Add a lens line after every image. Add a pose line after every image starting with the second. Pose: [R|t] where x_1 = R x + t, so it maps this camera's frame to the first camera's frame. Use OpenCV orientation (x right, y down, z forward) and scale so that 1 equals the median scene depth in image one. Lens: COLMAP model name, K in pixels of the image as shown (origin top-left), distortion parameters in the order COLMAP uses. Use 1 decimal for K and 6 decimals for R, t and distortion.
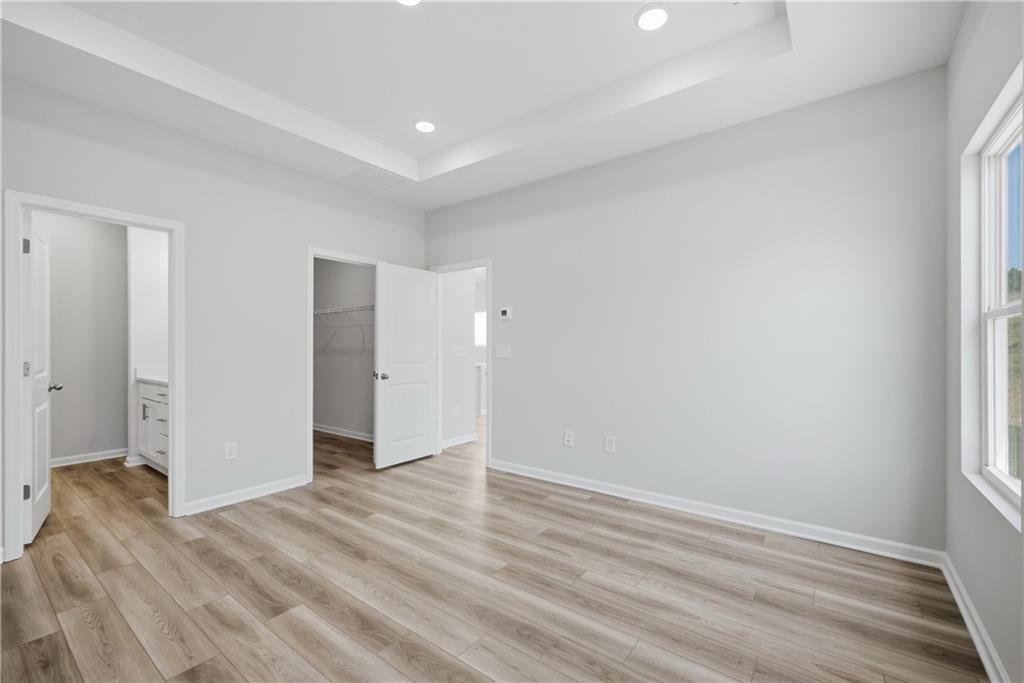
lens RADIAL K [[442.5, 0, 518.1], [0, 442.5, 338.7], [0, 0, 1]] dist [0.003963, -0.000806]
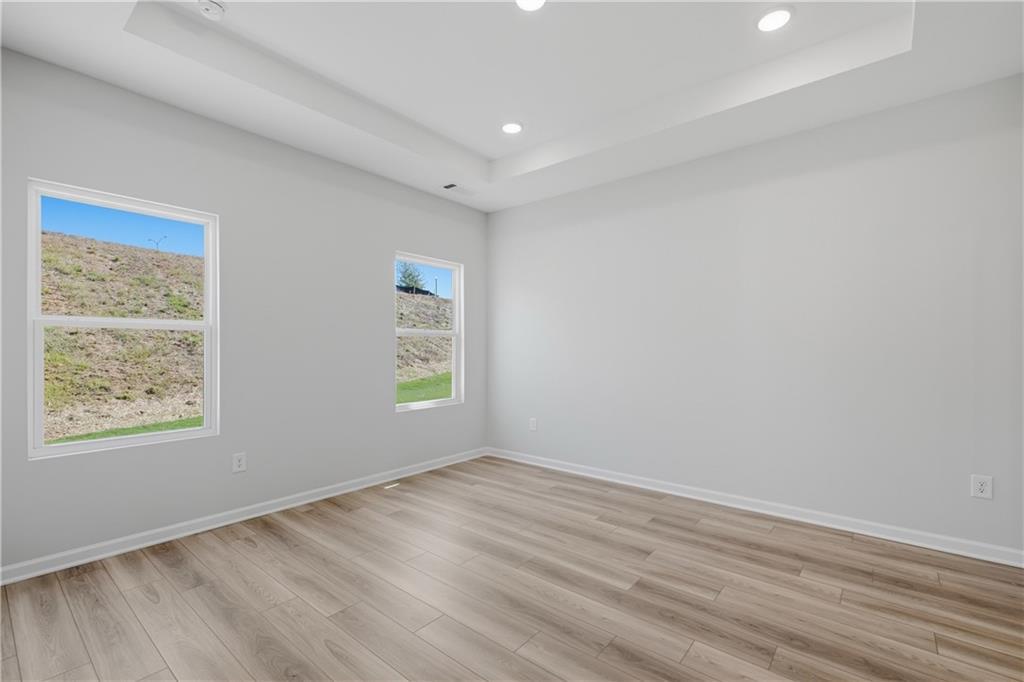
lens RADIAL K [[442.5, 0, 525.3], [0, 442.5, 348.9], [0, 0, 1]] dist [0.003963, -0.000806]
pose [[-0.999436, -0.002107, 0.033510, -0.232135], [-0.002488, 0.999933, -0.011321, 0.028229], [-0.033484, -0.011398, -0.999374, 1.744966]]
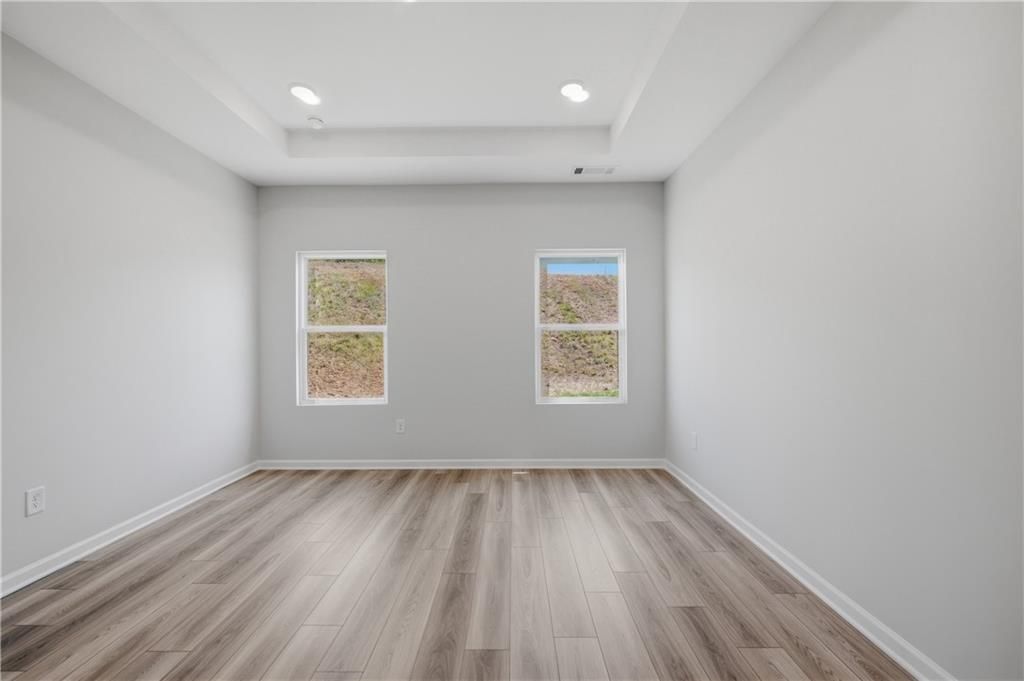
lens RADIAL K [[442.5, 0, 516.0], [0, 442.5, 345.3], [0, 0, 1]] dist [0.003963, -0.000806]
pose [[-0.605136, -0.002101, 0.796120, -1.018748], [-0.006676, 0.999975, -0.002436, 0.022233], [-0.796094, -0.006789, -0.605135, 1.205491]]
